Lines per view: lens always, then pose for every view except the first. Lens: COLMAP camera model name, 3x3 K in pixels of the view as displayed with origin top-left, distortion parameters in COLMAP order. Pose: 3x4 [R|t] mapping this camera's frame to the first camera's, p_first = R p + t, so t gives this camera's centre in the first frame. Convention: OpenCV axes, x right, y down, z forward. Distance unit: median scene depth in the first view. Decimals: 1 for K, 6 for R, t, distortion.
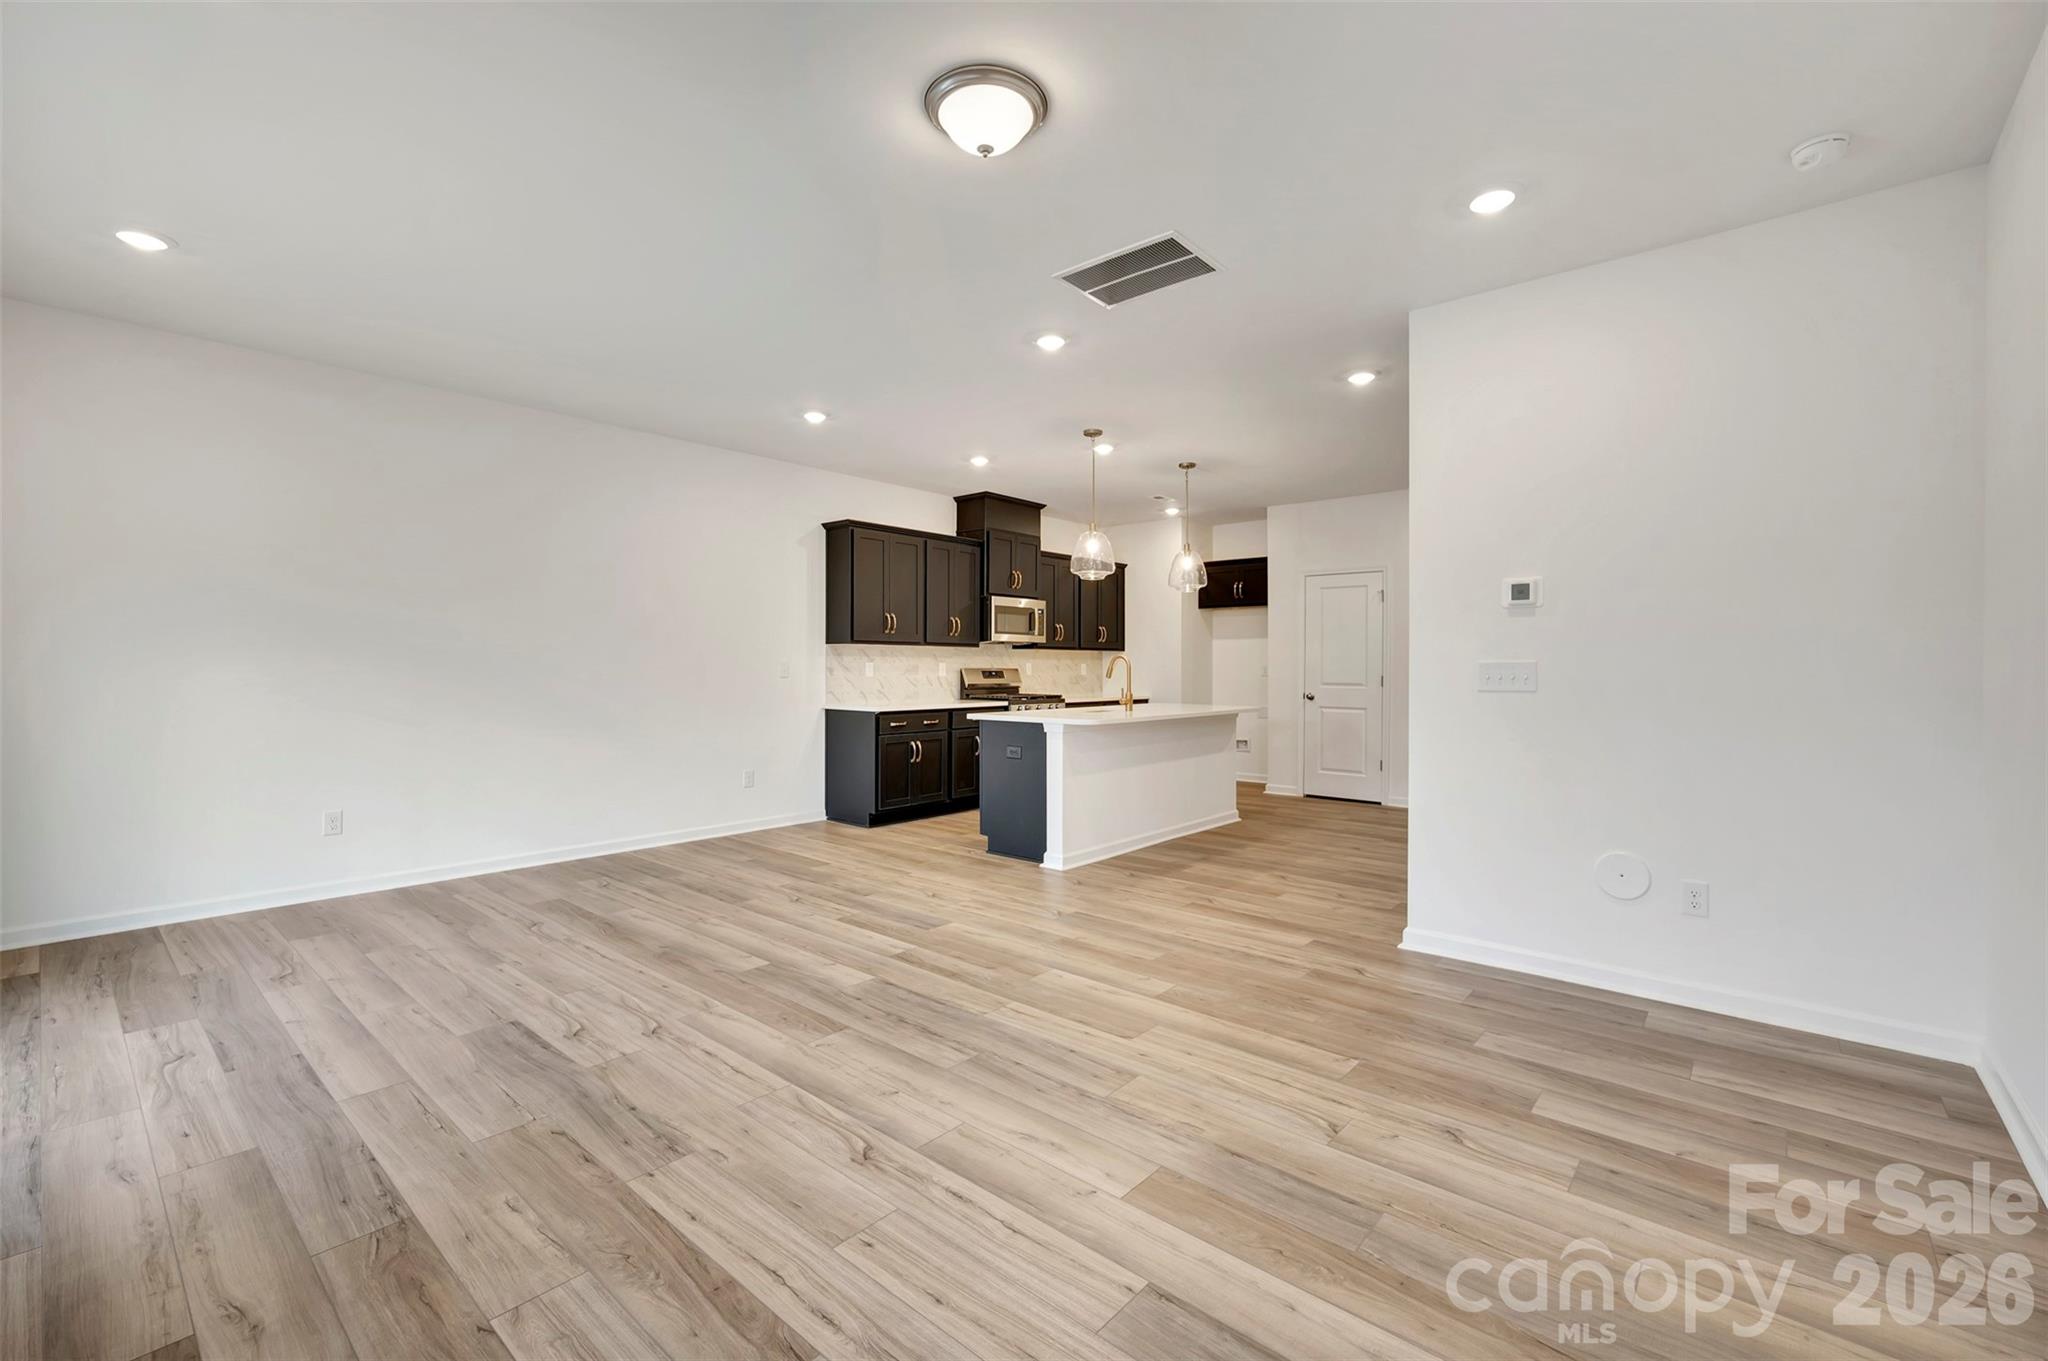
lens RADIAL K [[860.5, 0, 1022.5], [0, 860.5, 670.1], [0, 0, 1]] dist [-0.000216, -0.000269]
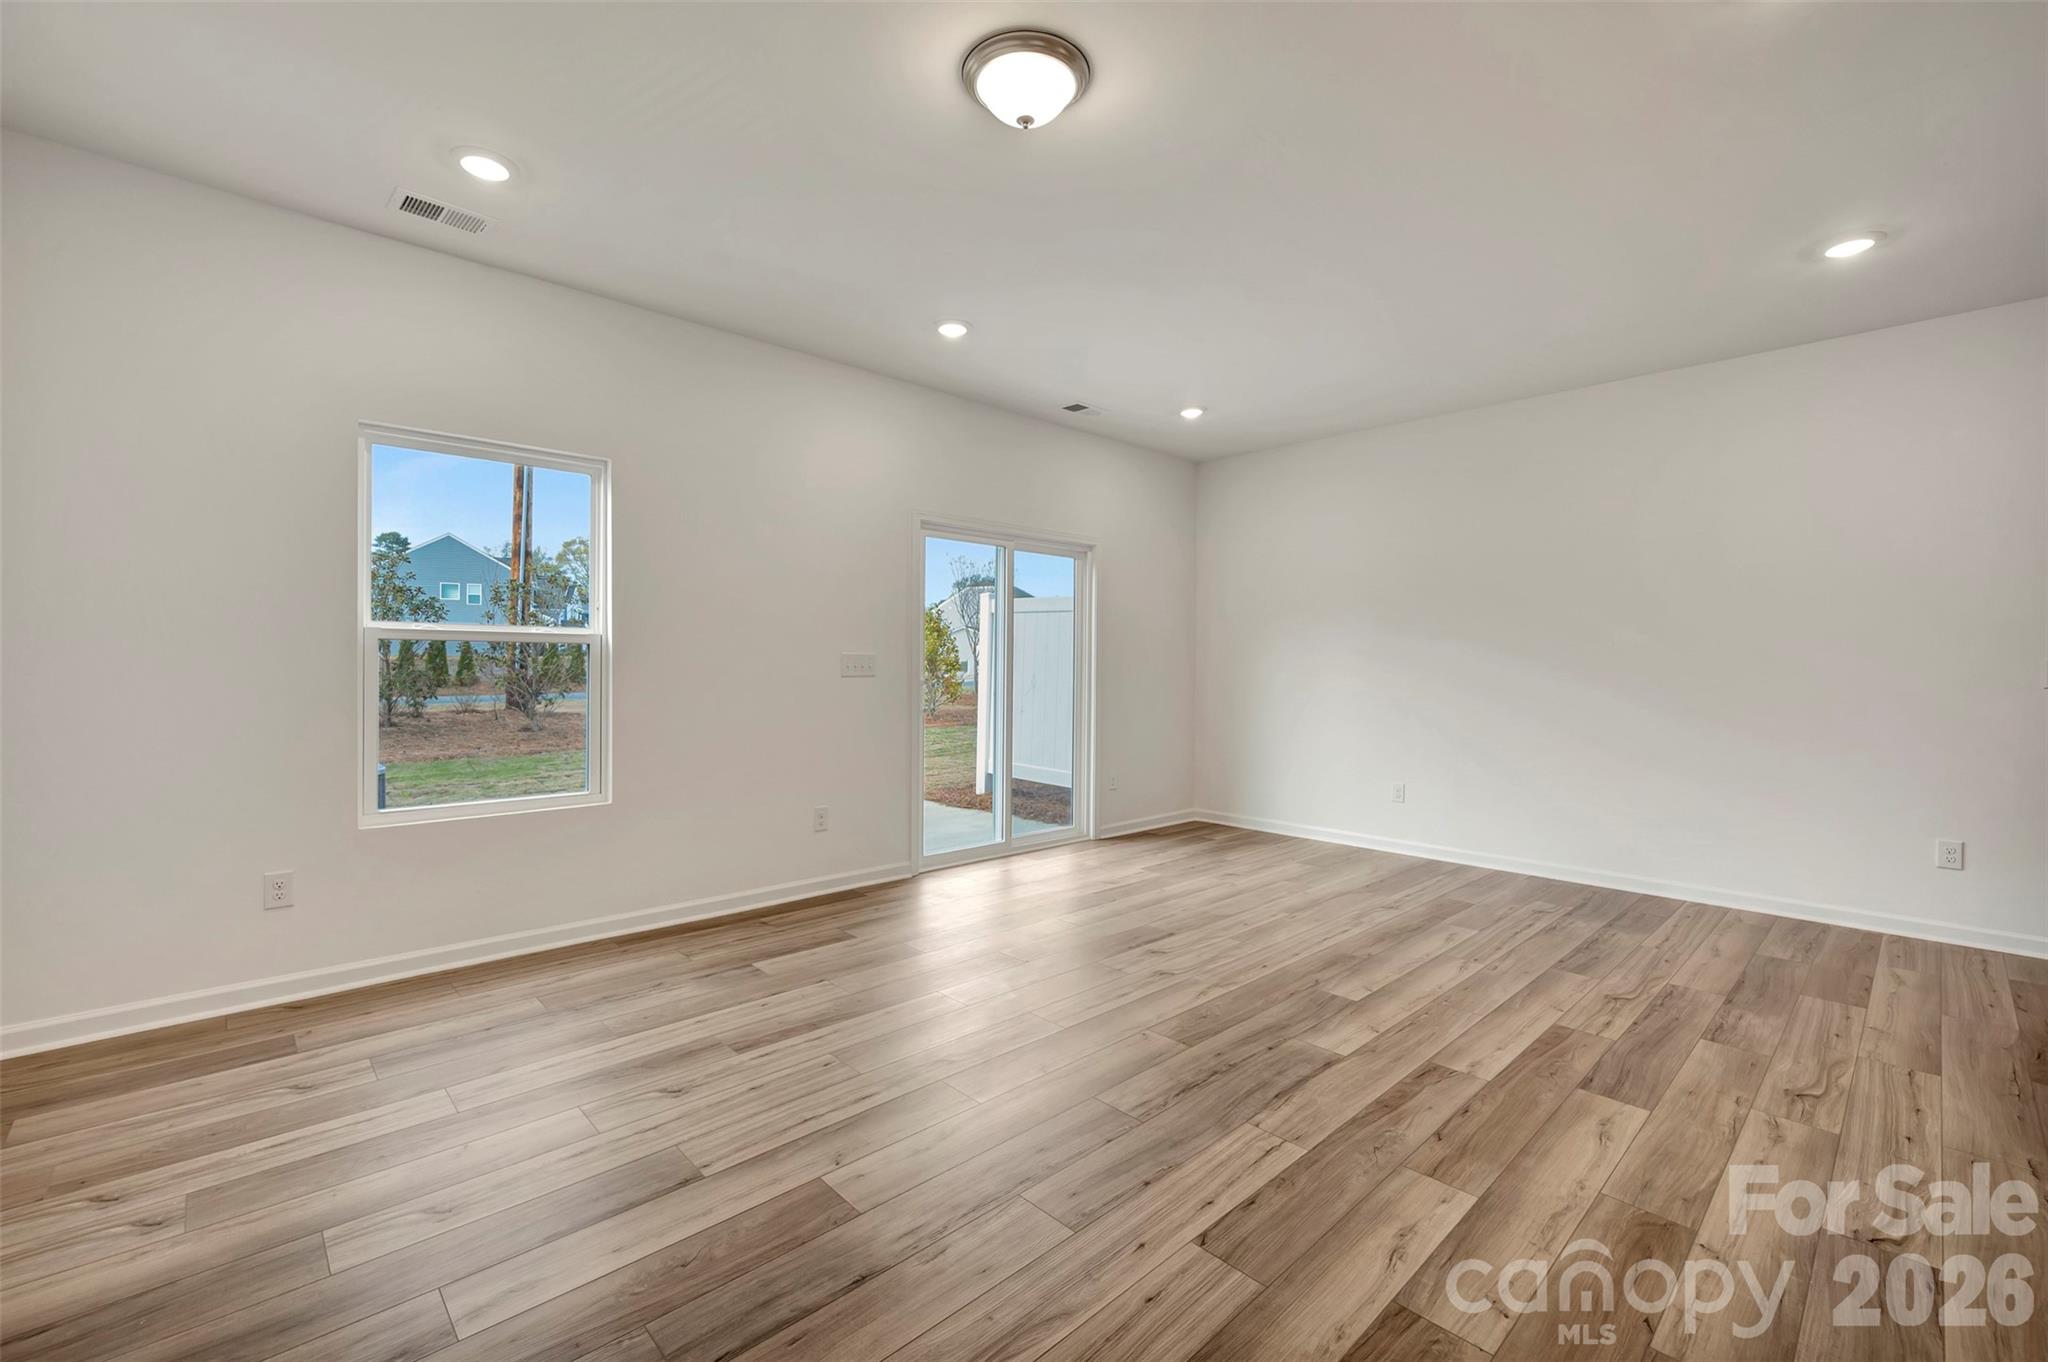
lens RADIAL K [[860.5, 0, 1022.5], [0, 860.5, 670.6], [0, 0, 1]] dist [-0.000216, -0.000269]
pose [[-0.094736, 0.004060, -0.995494, 0.715380], [-0.010194, 0.999935, 0.005048, 0.001106], [0.995450, 0.010627, -0.094689, 0.857923]]
